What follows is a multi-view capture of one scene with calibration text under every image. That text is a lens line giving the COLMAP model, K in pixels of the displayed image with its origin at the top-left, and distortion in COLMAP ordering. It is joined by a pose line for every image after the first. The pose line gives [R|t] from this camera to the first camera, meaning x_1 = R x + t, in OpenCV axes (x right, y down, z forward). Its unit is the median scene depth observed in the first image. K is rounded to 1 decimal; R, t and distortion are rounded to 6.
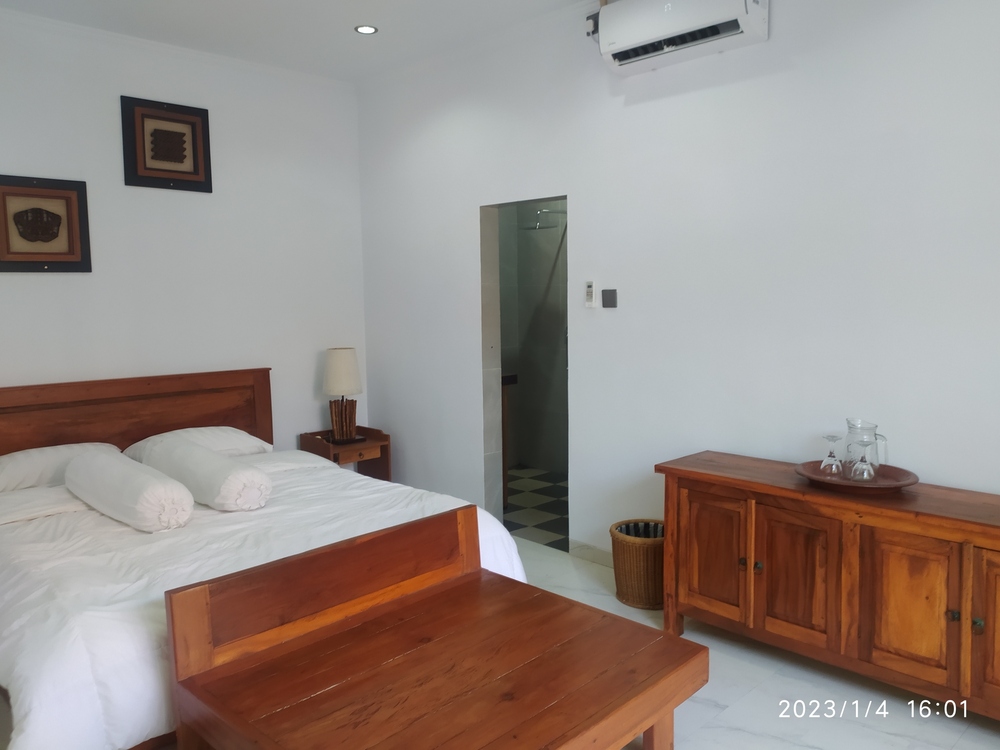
lens RADIAL K [[753.5, 0, 507.2], [0, 753.5, 378.1], [0, 0, 1]] dist [0.061373, -0.083983]
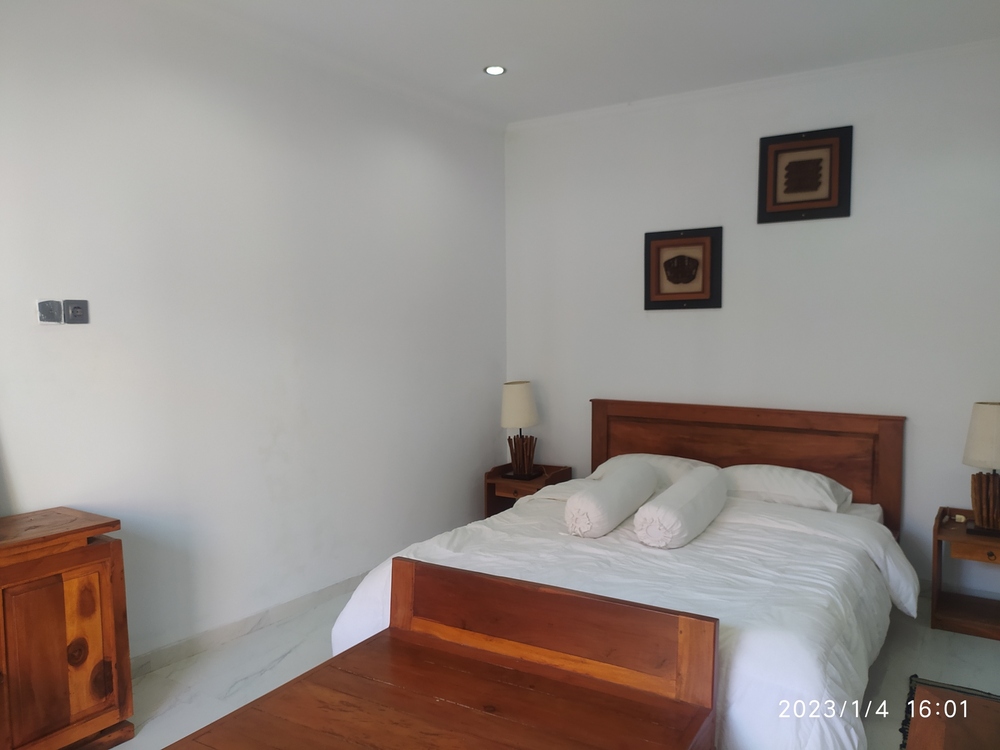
lens RADIAL K [[753.5, 0, 507.2], [0, 753.5, 378.1], [0, 0, 1]] dist [0.061373, -0.083983]
pose [[0.226135, 0.074814, -0.971219, 0.457084], [-0.104255, 0.993178, 0.052231, -0.062884], [0.968501, 0.089443, 0.232392, 0.454771]]
